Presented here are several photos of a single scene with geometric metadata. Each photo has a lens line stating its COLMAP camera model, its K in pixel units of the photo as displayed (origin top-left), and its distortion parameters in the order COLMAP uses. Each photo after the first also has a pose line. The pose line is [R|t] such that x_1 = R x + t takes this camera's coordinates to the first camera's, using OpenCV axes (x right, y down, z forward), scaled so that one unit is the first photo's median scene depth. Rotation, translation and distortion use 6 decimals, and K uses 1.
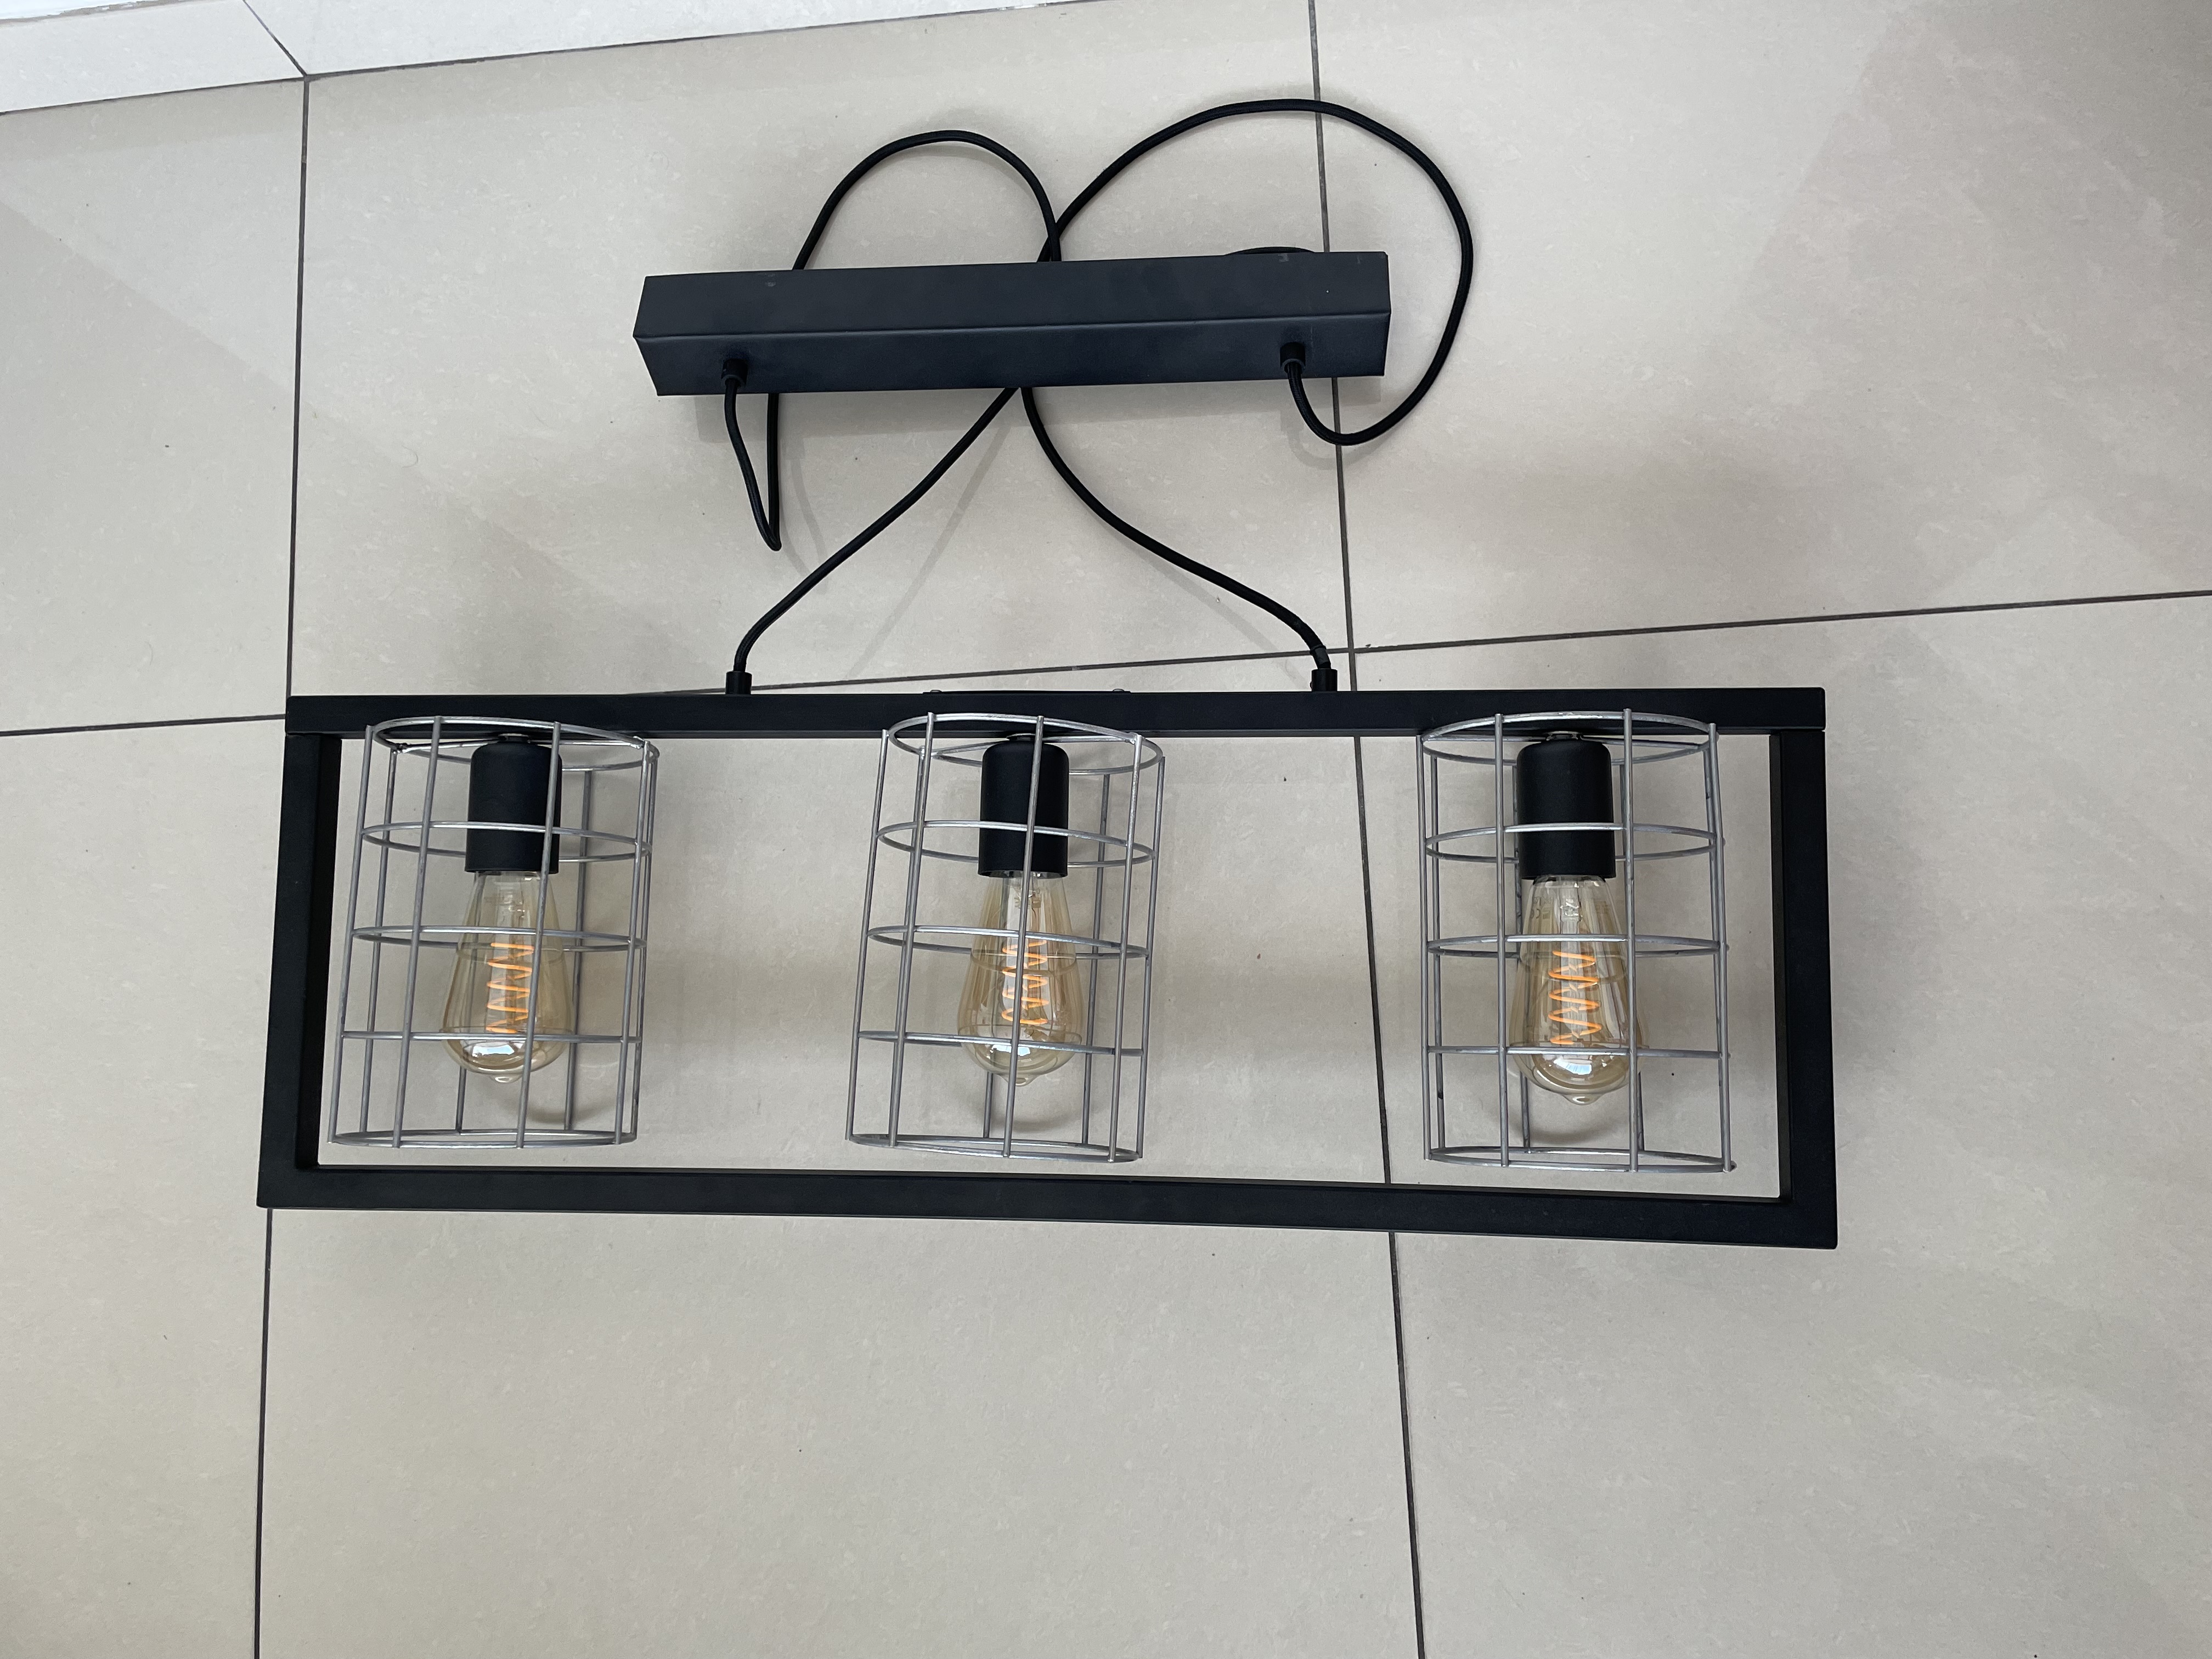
lens RADIAL K [[1726.7, 0, 1101.7], [0, 1726.7, 820.2], [0, 0, 1]] dist [0.110163, -0.172956]
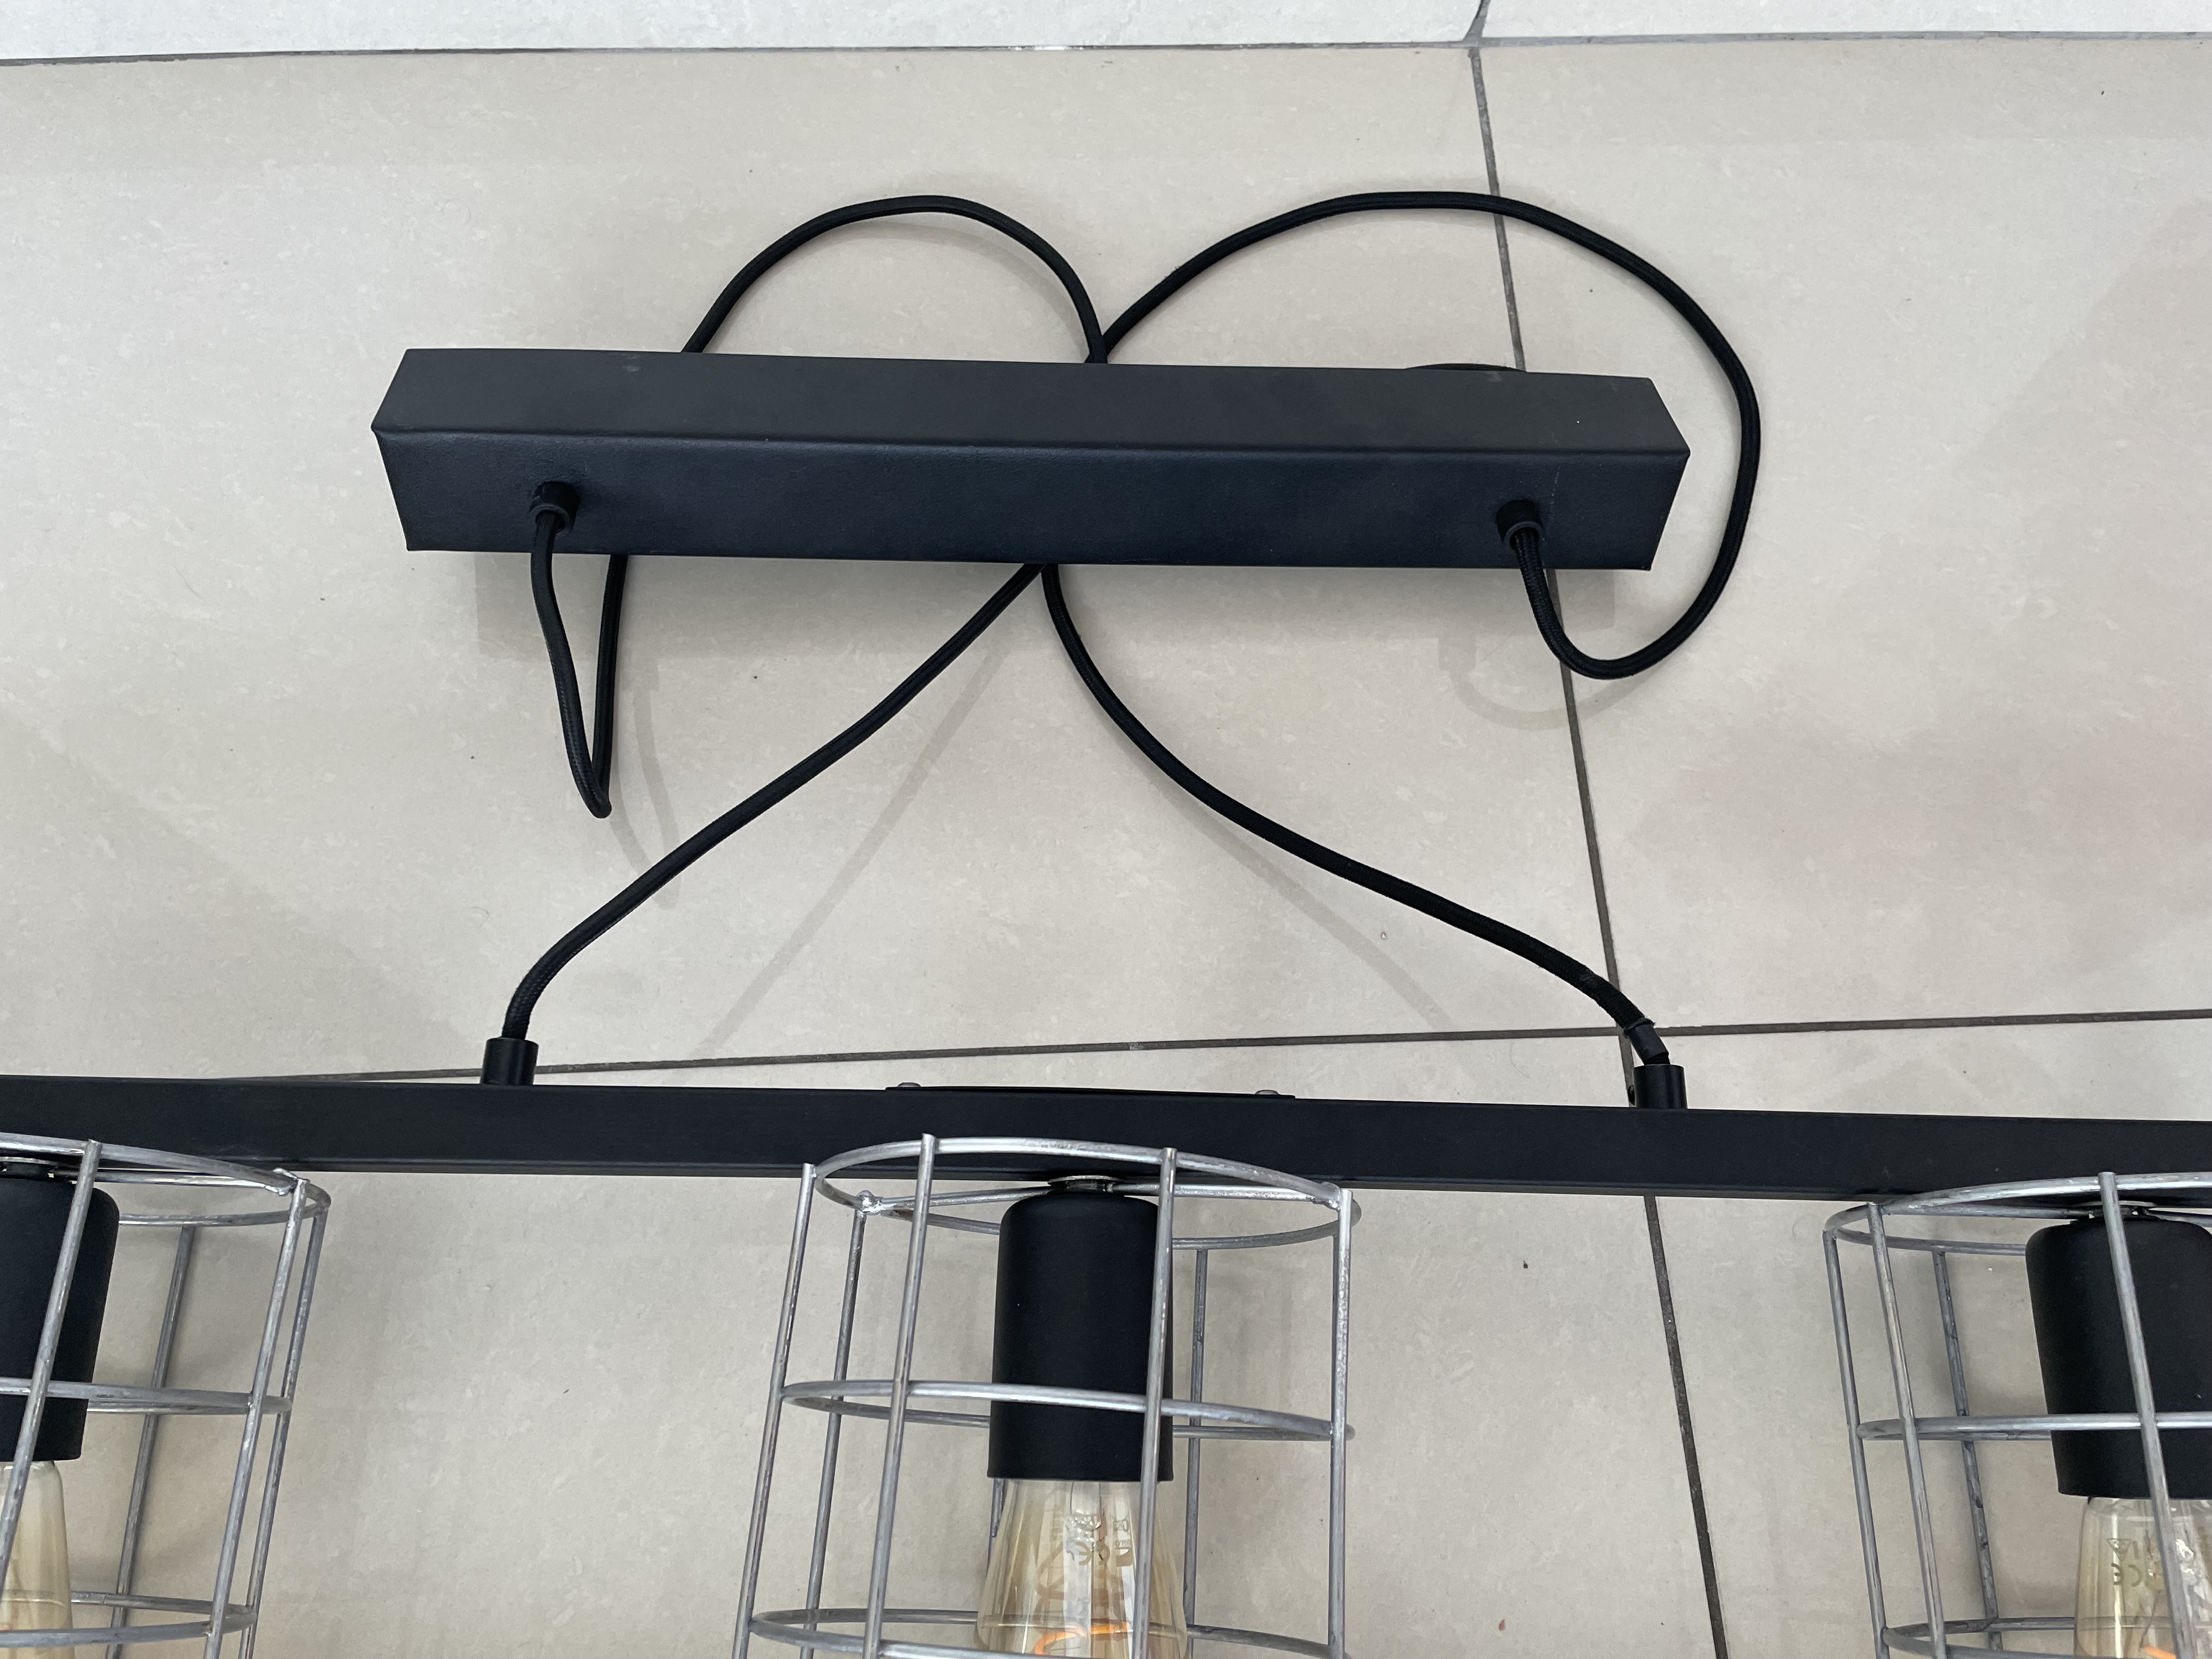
lens RADIAL K [[1726.7, 0, 1101.7], [0, 1726.7, 820.2], [0, 0, 1]] dist [0.110163, -0.172956]
pose [[0.991892, 0.044560, 0.119019, -0.096077], [-0.017772, 0.975948, -0.217280, -0.037774], [-0.125838, 0.213403, 0.968826, 0.444899]]
